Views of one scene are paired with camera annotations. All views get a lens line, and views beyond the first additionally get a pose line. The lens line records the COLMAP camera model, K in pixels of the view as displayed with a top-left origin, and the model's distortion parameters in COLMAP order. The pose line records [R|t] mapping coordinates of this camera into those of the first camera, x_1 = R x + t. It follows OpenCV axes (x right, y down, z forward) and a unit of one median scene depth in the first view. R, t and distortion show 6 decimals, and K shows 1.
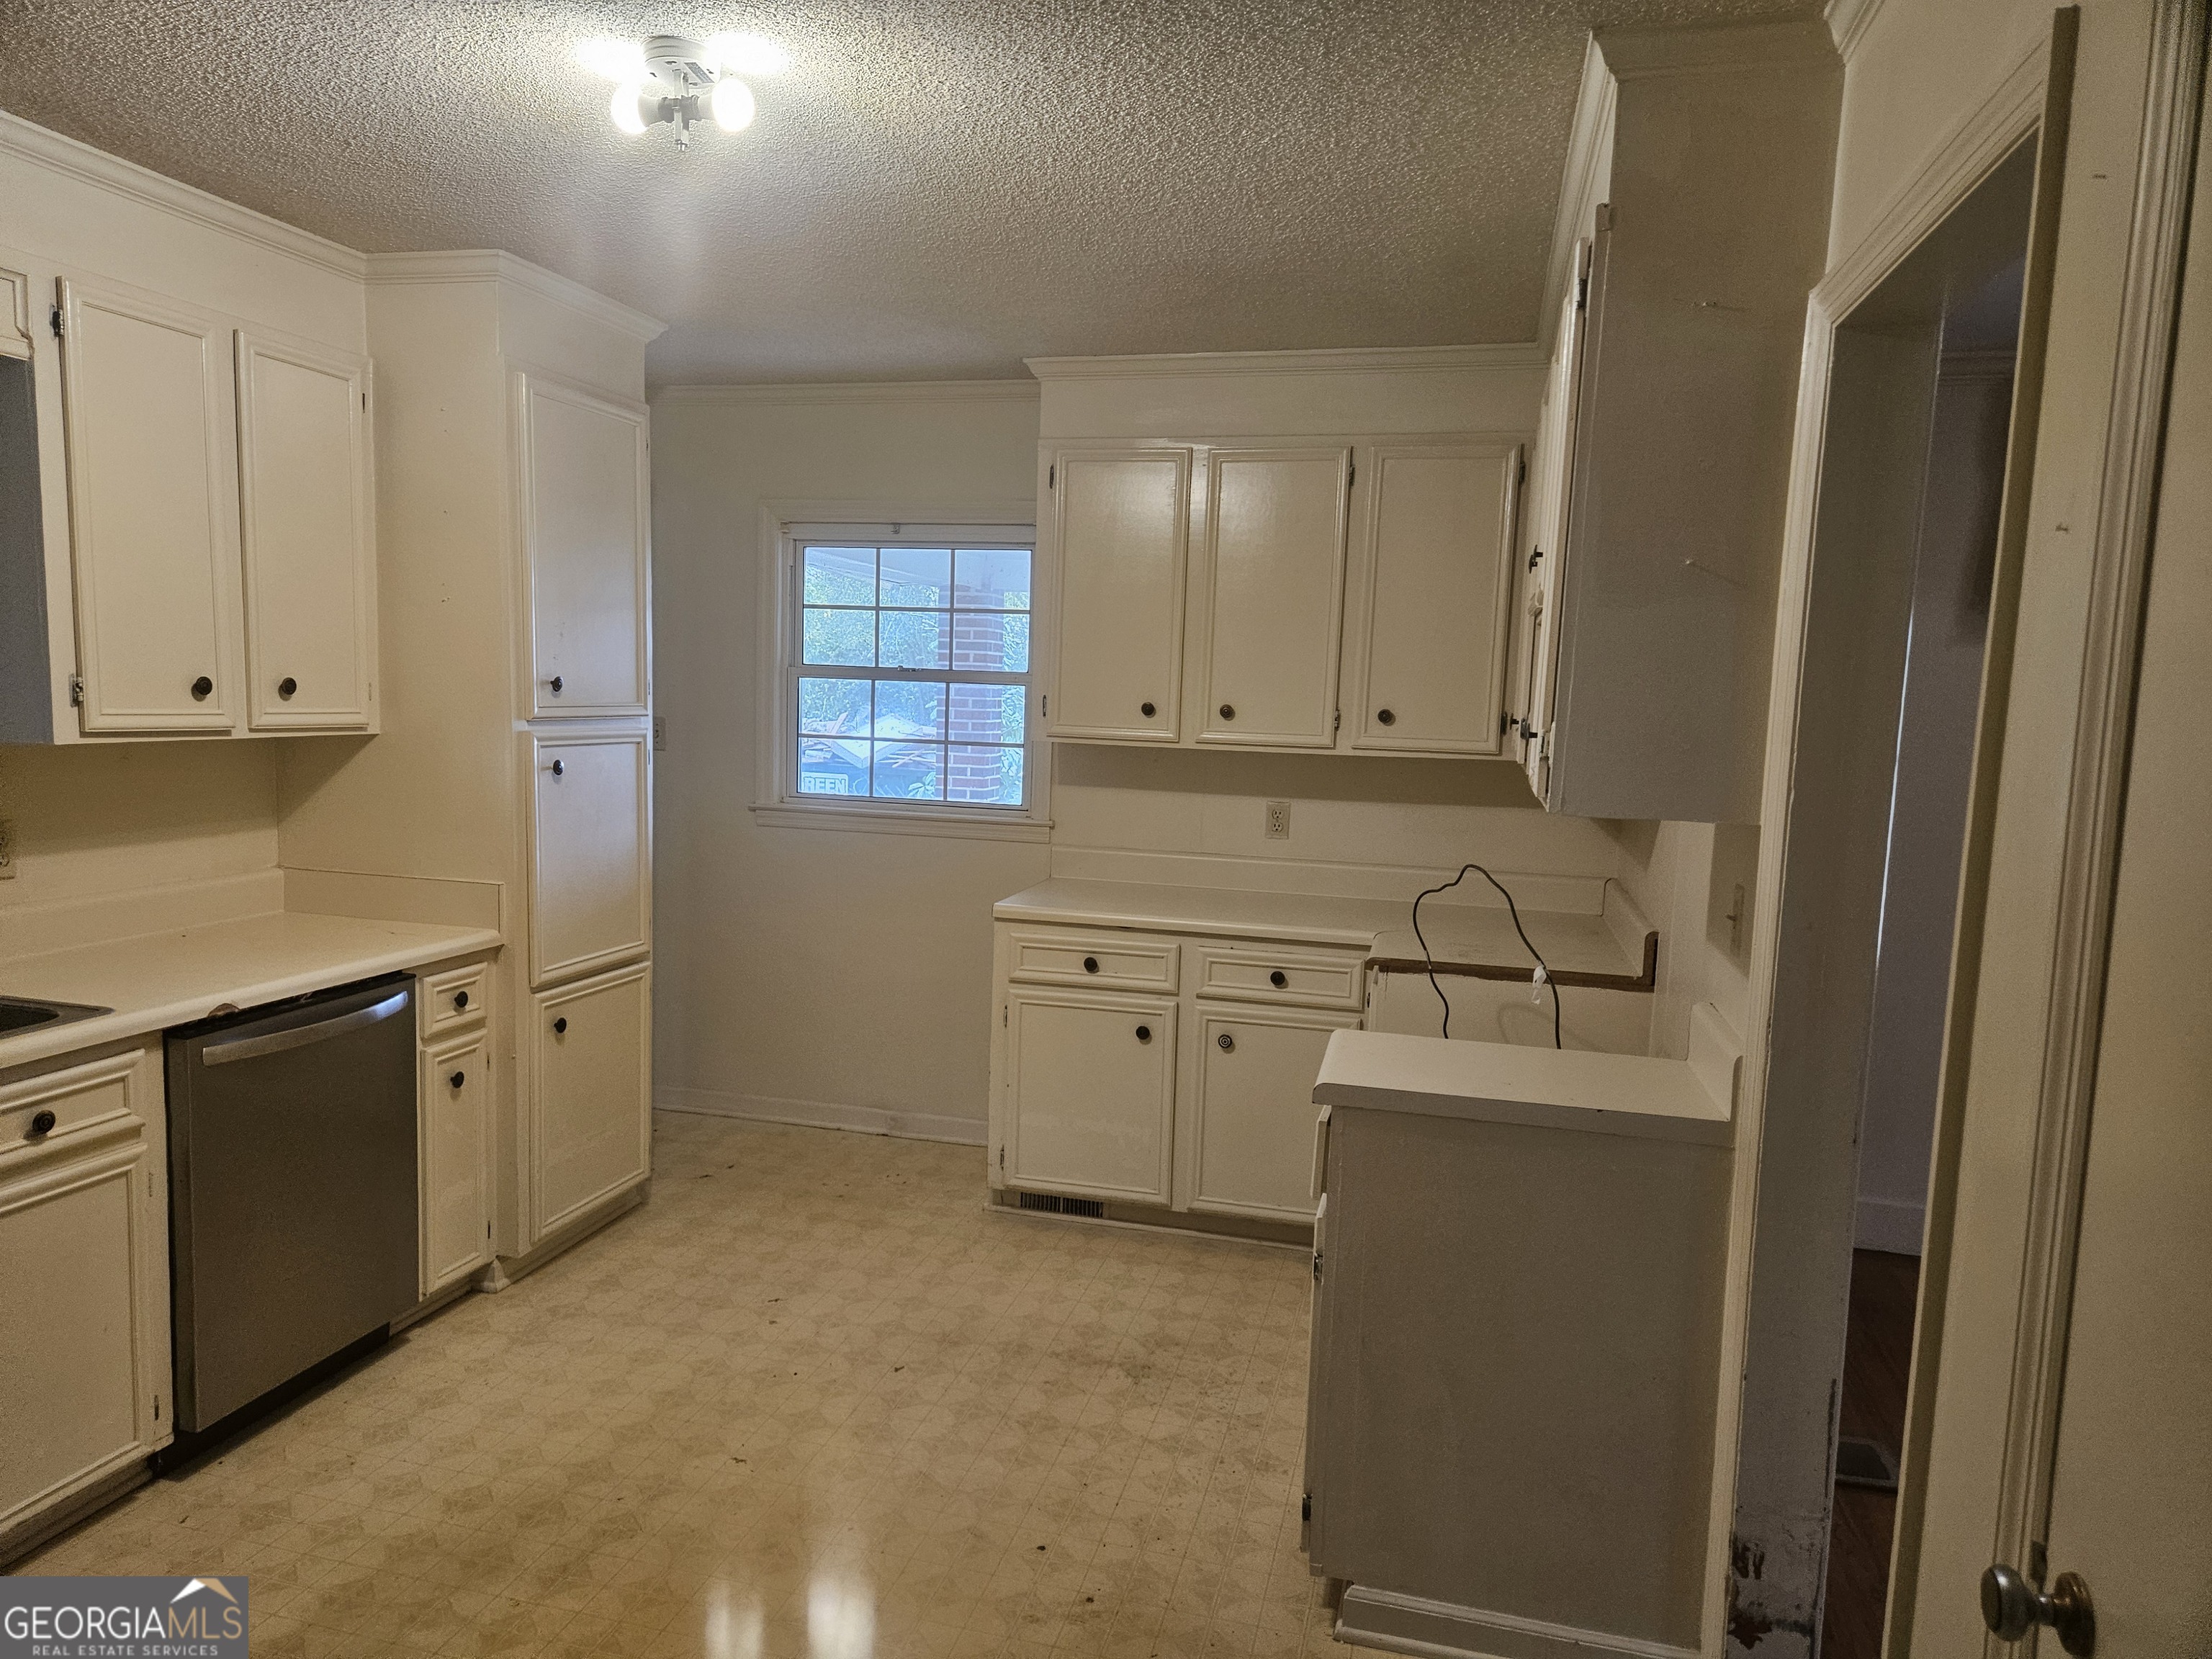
lens RADIAL K [[1470.8, 0, 1069.4], [0, 1470.8, 853.5], [0, 0, 1]] dist [0.071101, -0.057834]
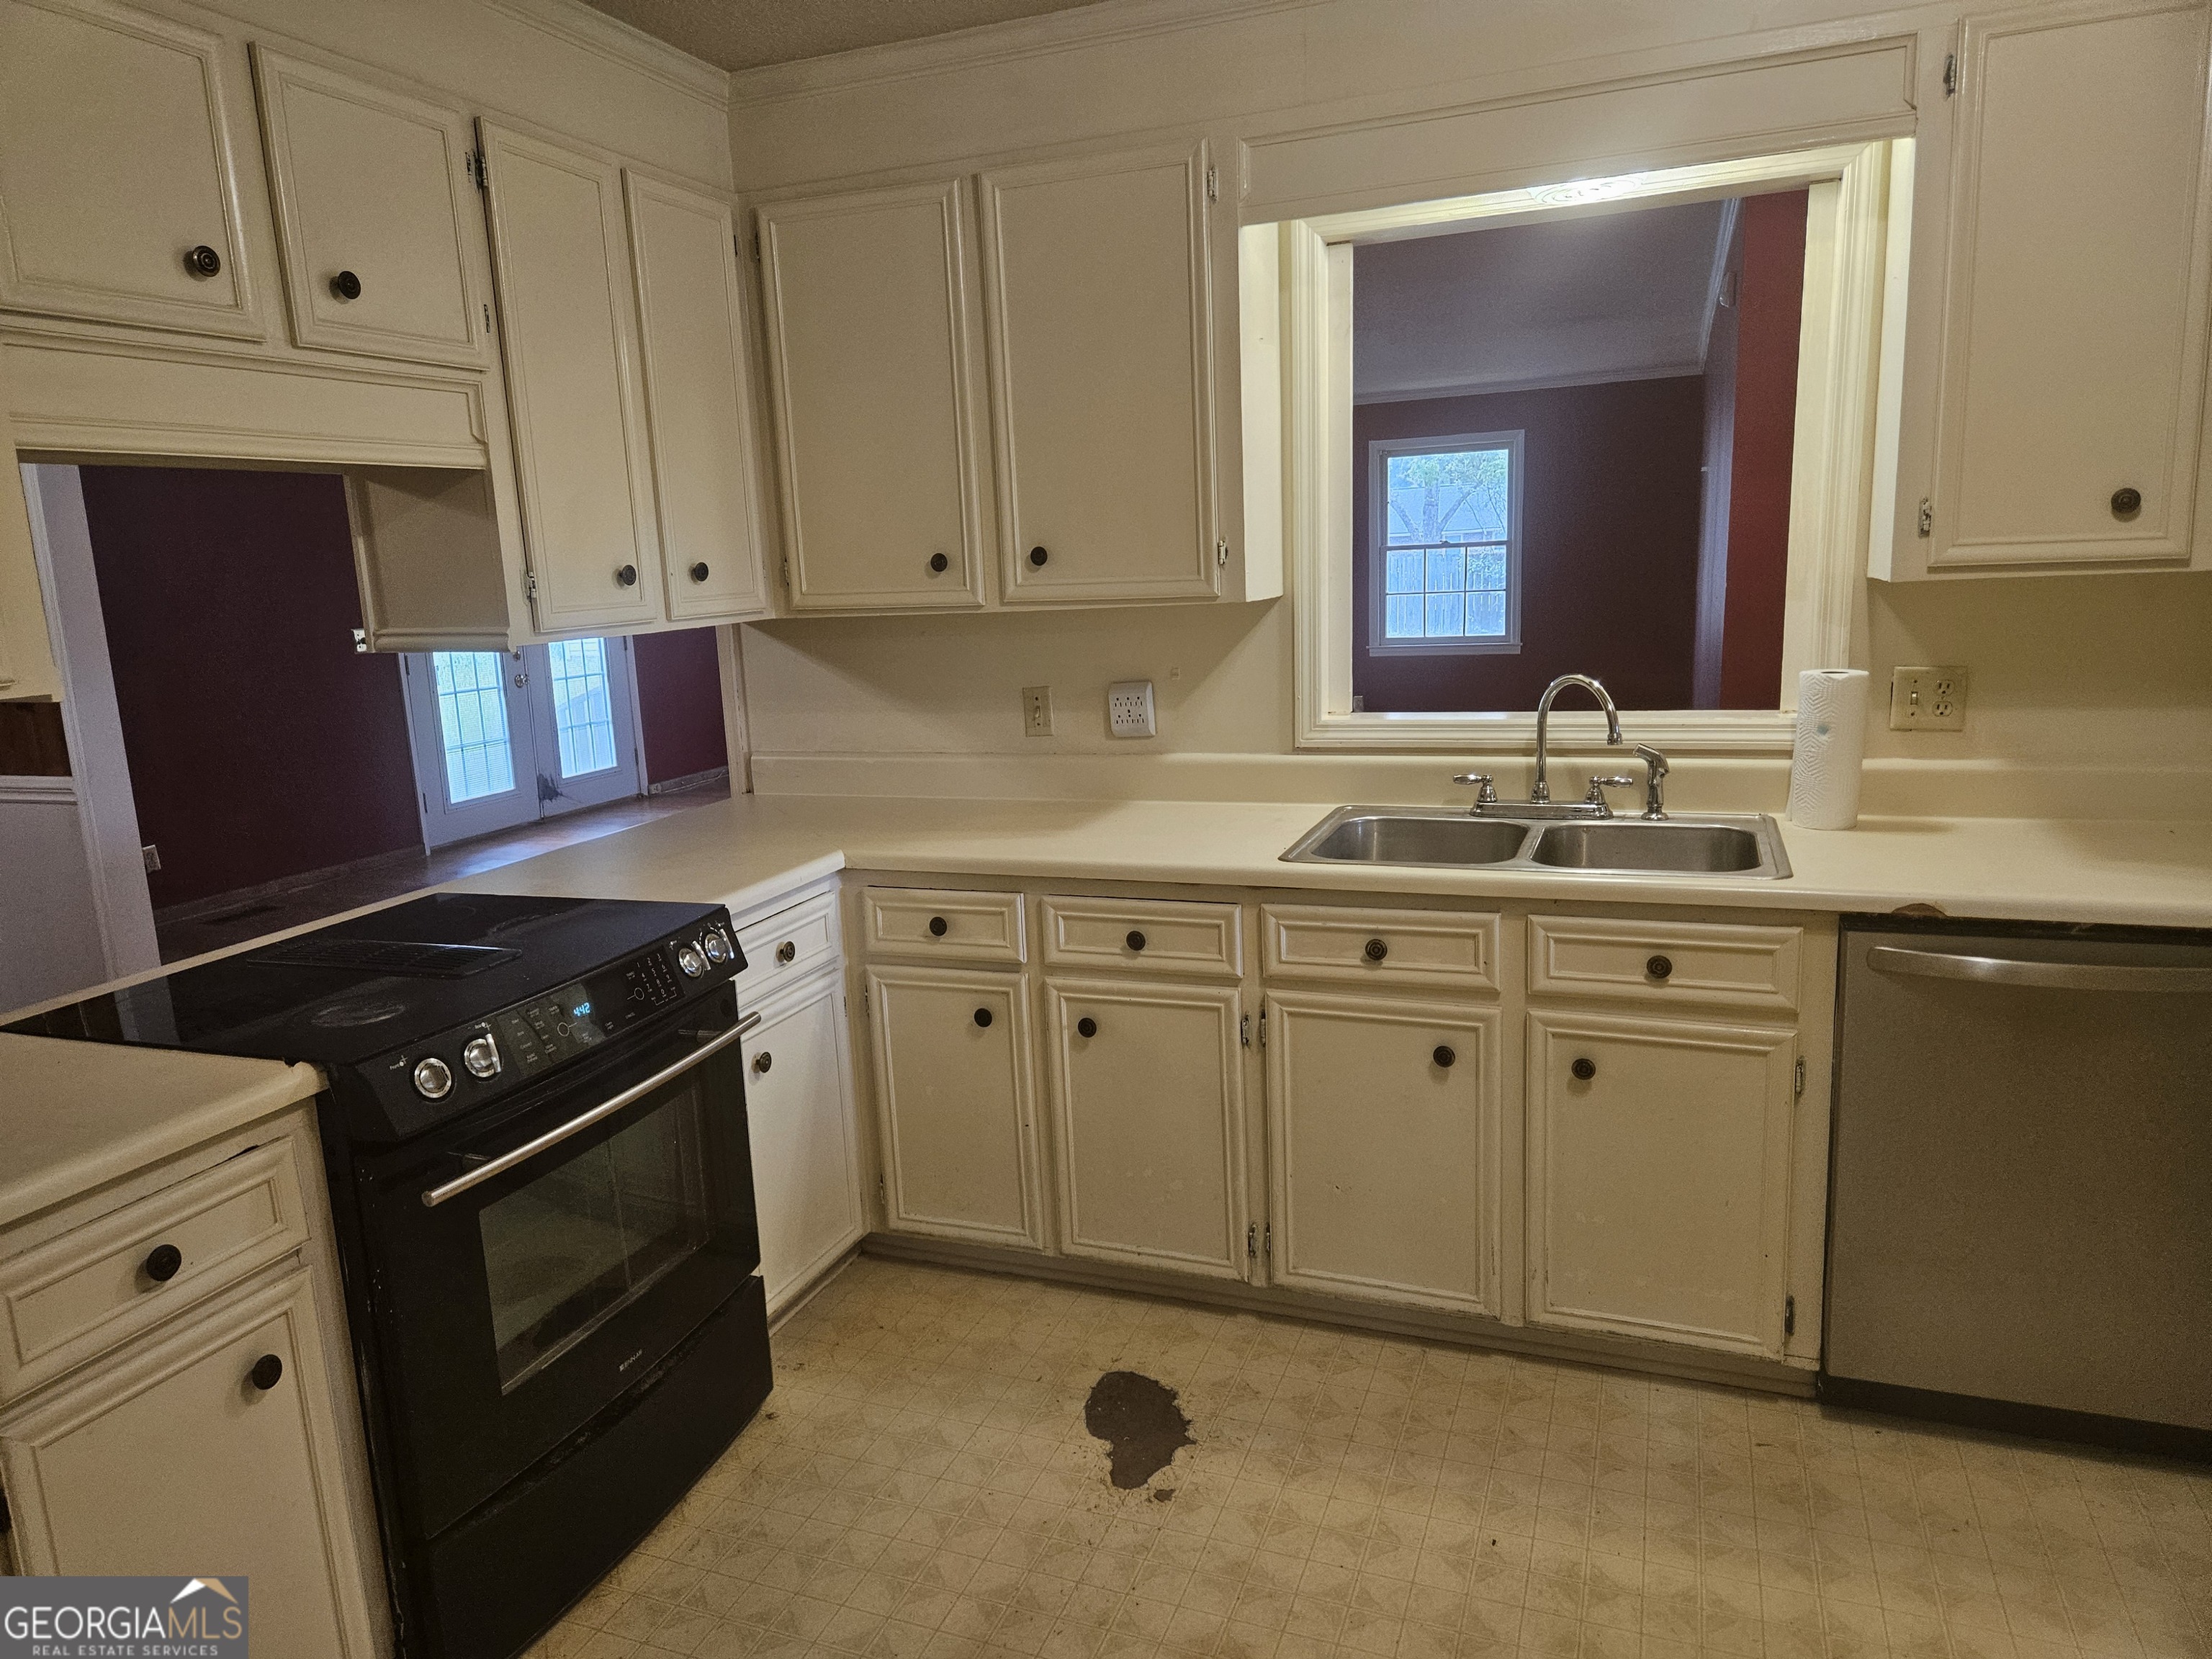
lens RADIAL K [[1470.8, 0, 1089.3], [0, 1470.8, 834.5], [0, 0, 1]] dist [0.071101, -0.057834]
pose [[-0.110841, 0.158852, -0.981061, 0.279932], [-0.070902, 0.983364, 0.167236, -0.040595], [0.991306, 0.088096, -0.097734, 0.643618]]
